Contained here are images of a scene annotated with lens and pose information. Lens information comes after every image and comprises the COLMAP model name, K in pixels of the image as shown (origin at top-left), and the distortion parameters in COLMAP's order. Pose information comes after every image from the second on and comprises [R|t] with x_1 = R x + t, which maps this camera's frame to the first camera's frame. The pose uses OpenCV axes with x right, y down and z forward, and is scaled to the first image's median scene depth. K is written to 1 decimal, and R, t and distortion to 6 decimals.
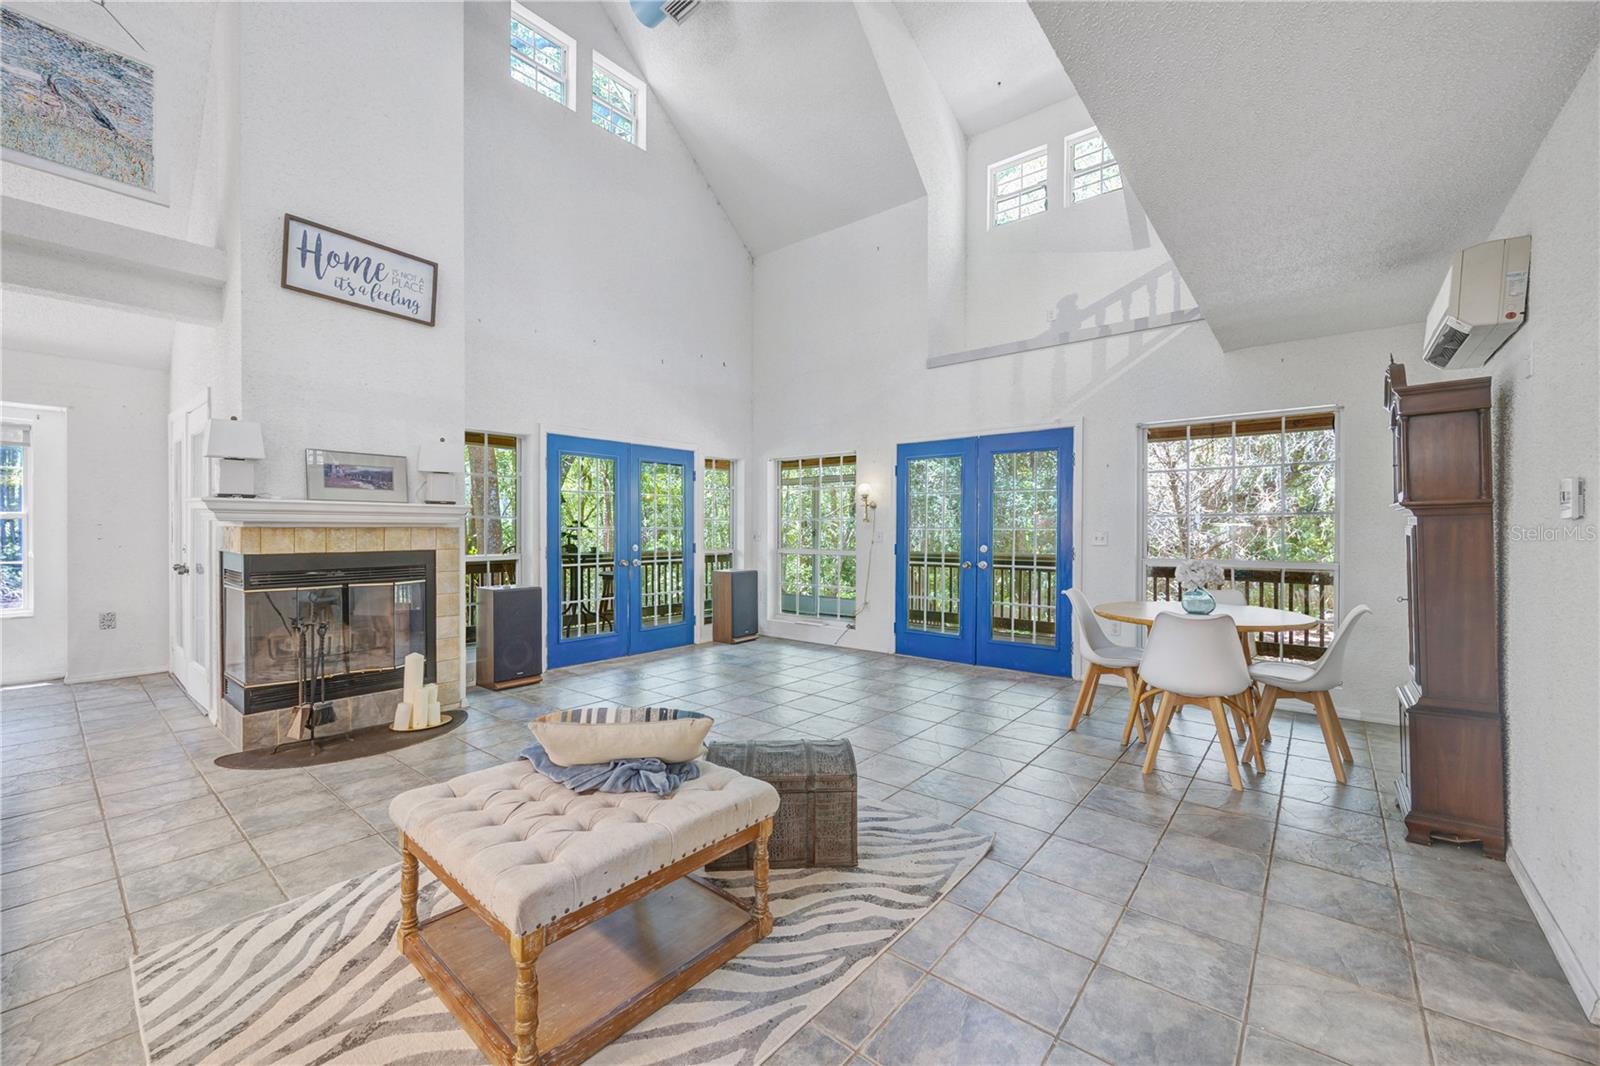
lens RADIAL K [[634.2, 0, 800.0], [0, 634.2, 533.0], [0, 0, 1]] dist [-0.001329, 0.000013]
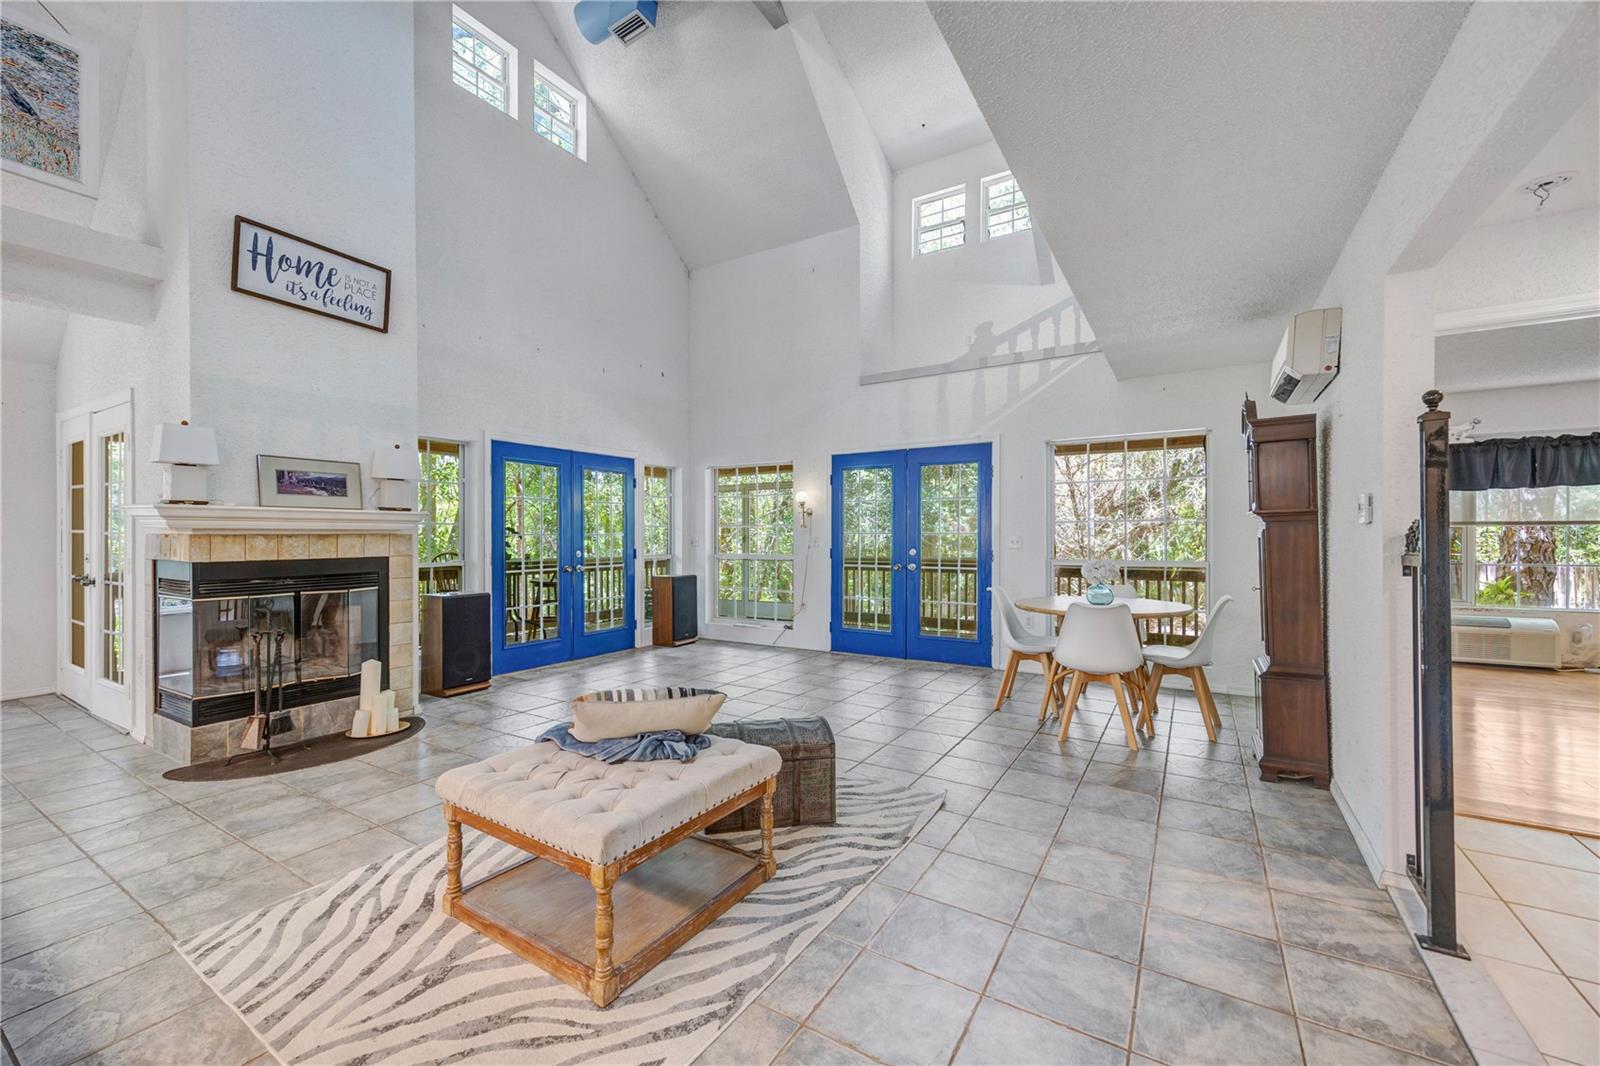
lens RADIAL K [[639.5, 0, 795.3], [0, 639.5, 536.7], [0, 0, 1]] dist [0.011415, -0.003005]
pose [[0.991321, -0.004322, 0.131396, -0.085348], [0.004893, 0.999980, -0.004025, 0.002664], [-0.131376, 0.004633, 0.991322, -0.101655]]
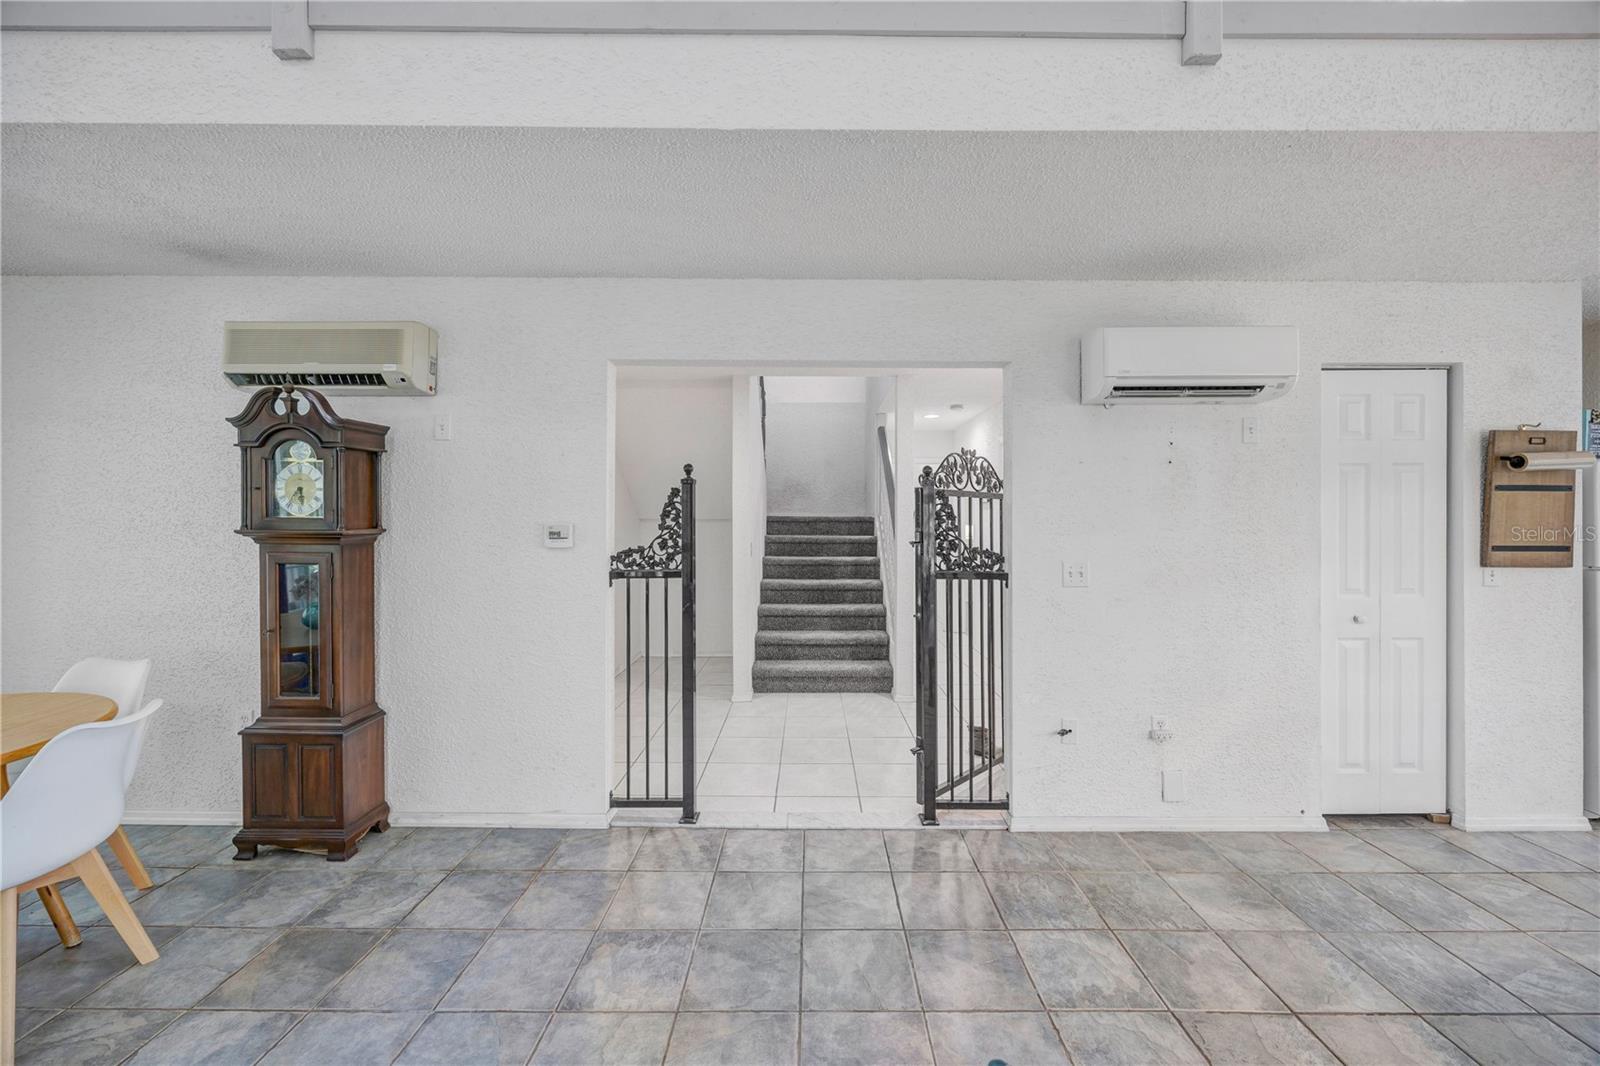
lens RADIAL K [[610.7, 0, 809.0], [0, 610.7, 526.6], [0, 0, 1]] dist [0.000350, 0.000090]
pose [[-0.642711, -0.002505, 0.766105, -0.191539], [0.002650, 0.999981, 0.005492, -0.039702], [-0.766104, 0.005560, -0.642692, 0.713875]]
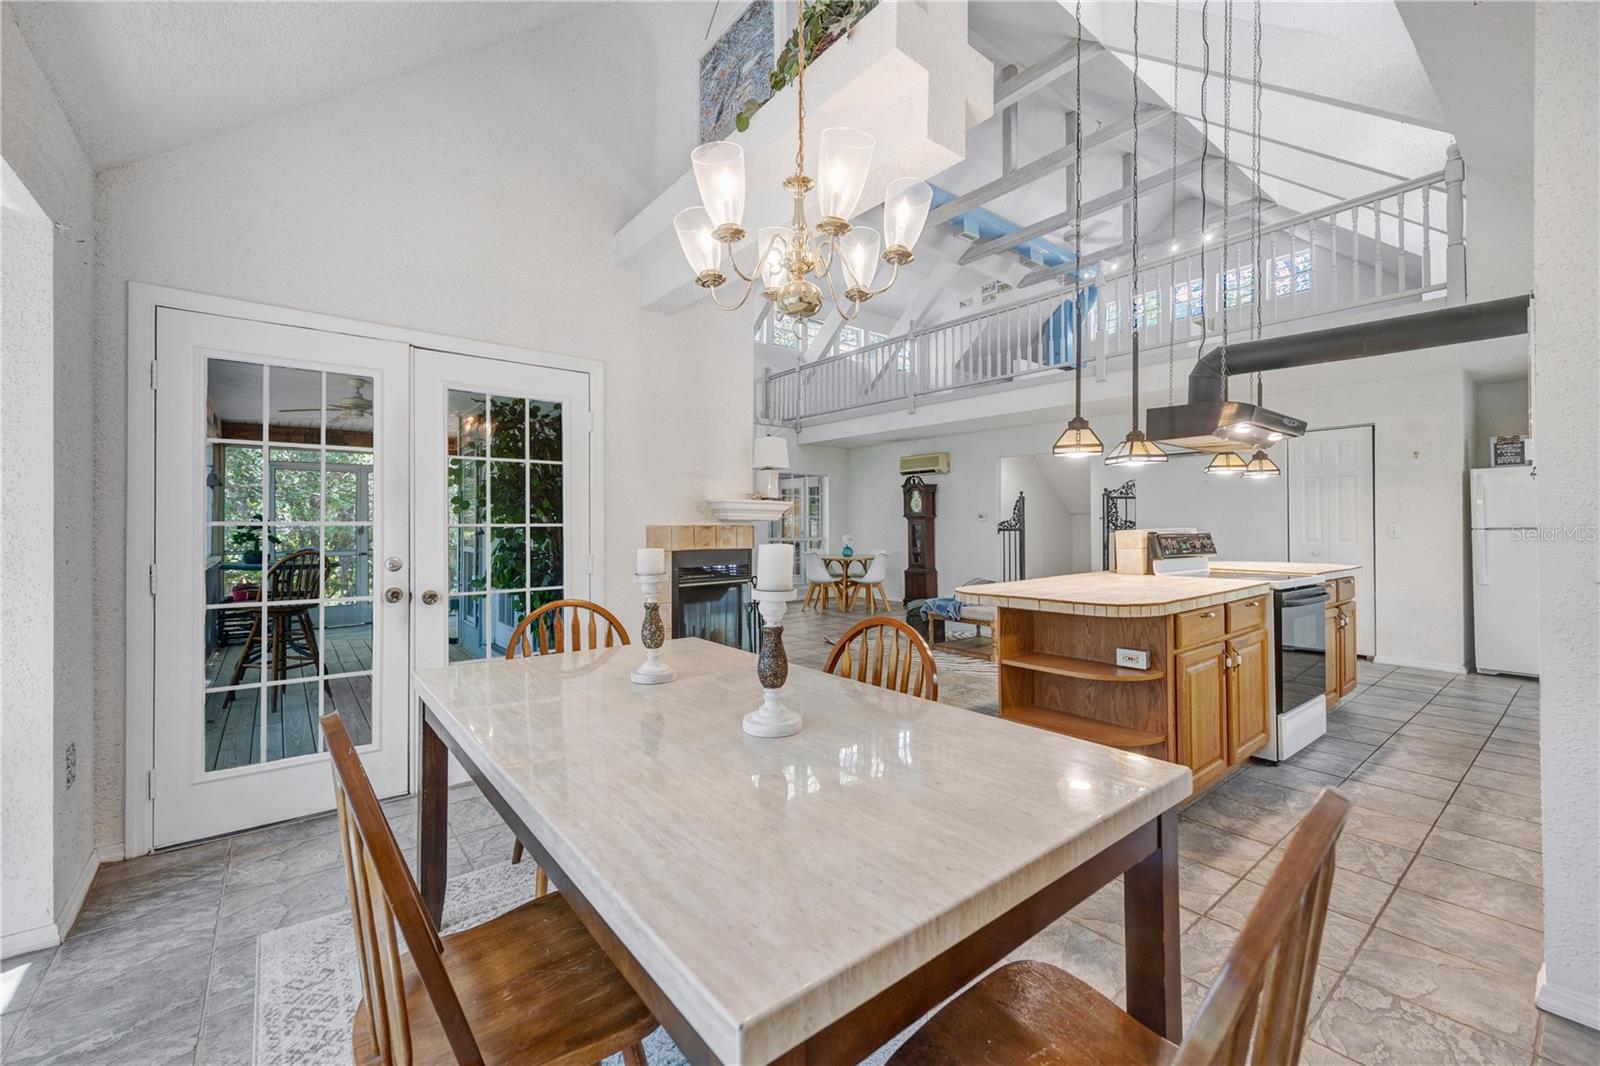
lens RADIAL K [[646.4, 0, 788.4], [0, 646.4, 517.4], [0, 0, 1]] dist [-0.001852, -0.000419]
pose [[0.217272, 0.003764, 0.976104, -1.968467], [0.010965, 0.999920, -0.006297, -0.014668], [-0.976049, 0.012072, 0.217213, 0.647688]]
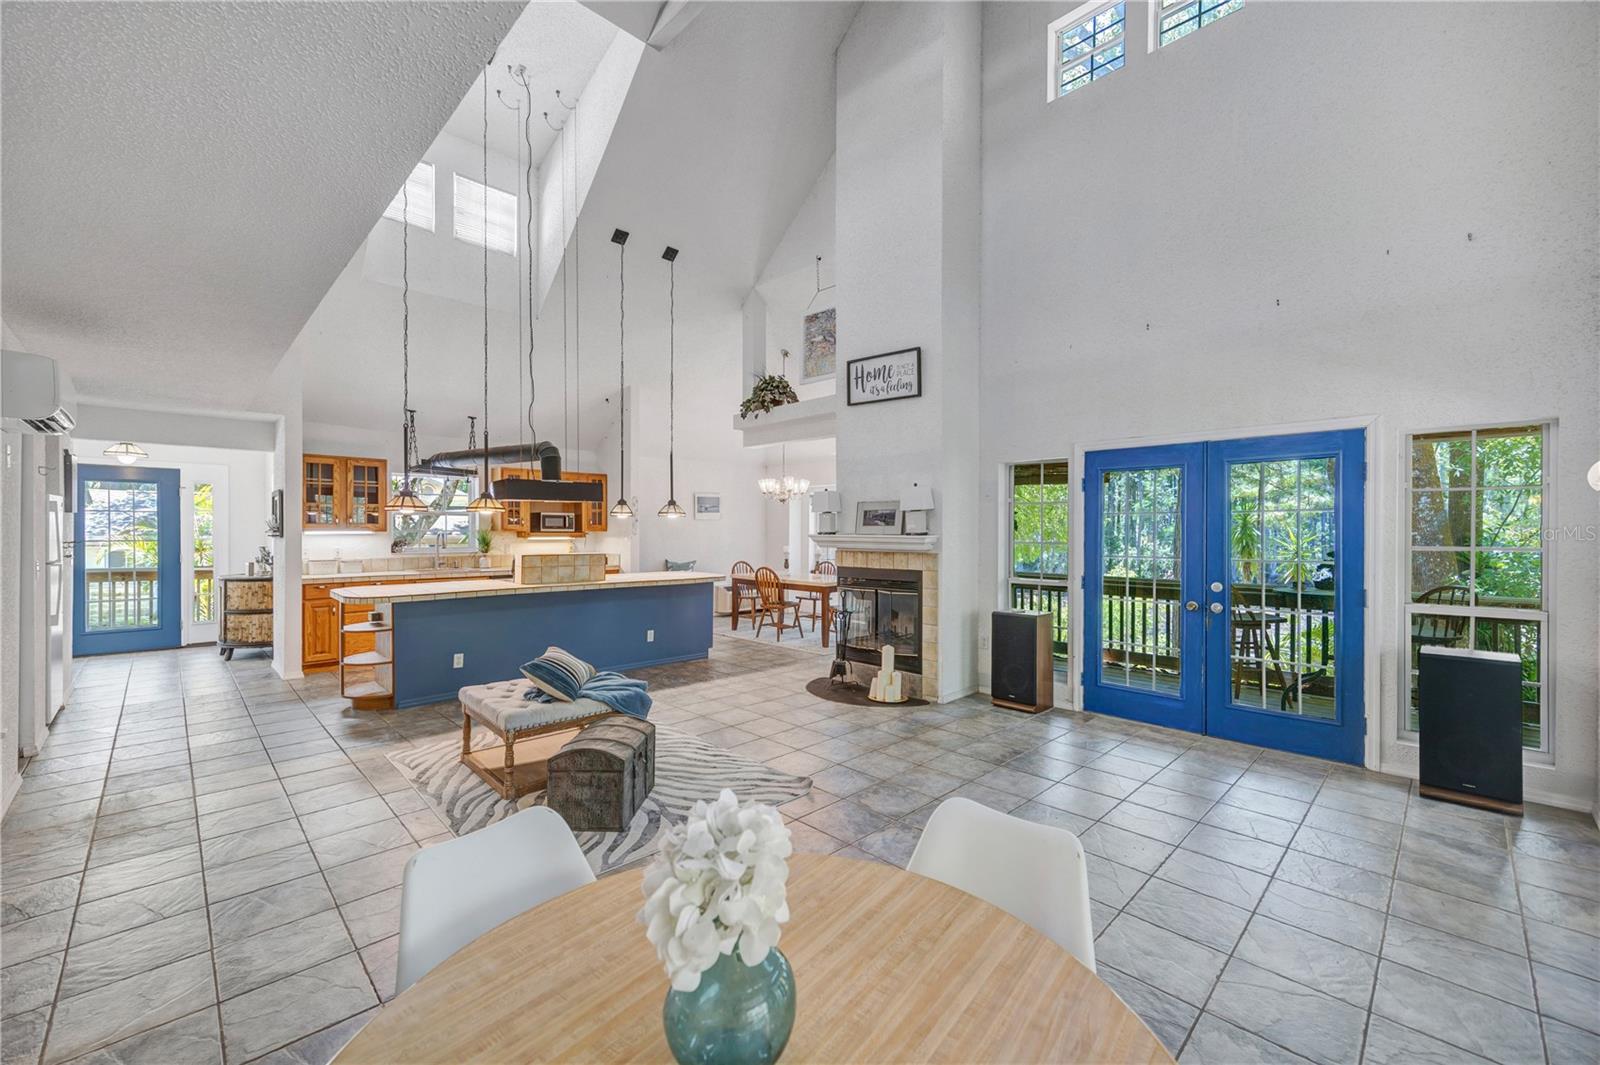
lens RADIAL K [[634.2, 0, 800.0], [0, 634.2, 532.5], [0, 0, 1]] dist [-0.001329, 0.000013]
pose [[-0.096707, 0.000268, -0.995313, 0.836601], [-0.010579, 0.999943, 0.001297, -0.057654], [0.995257, 0.010655, -0.096698, 1.027032]]
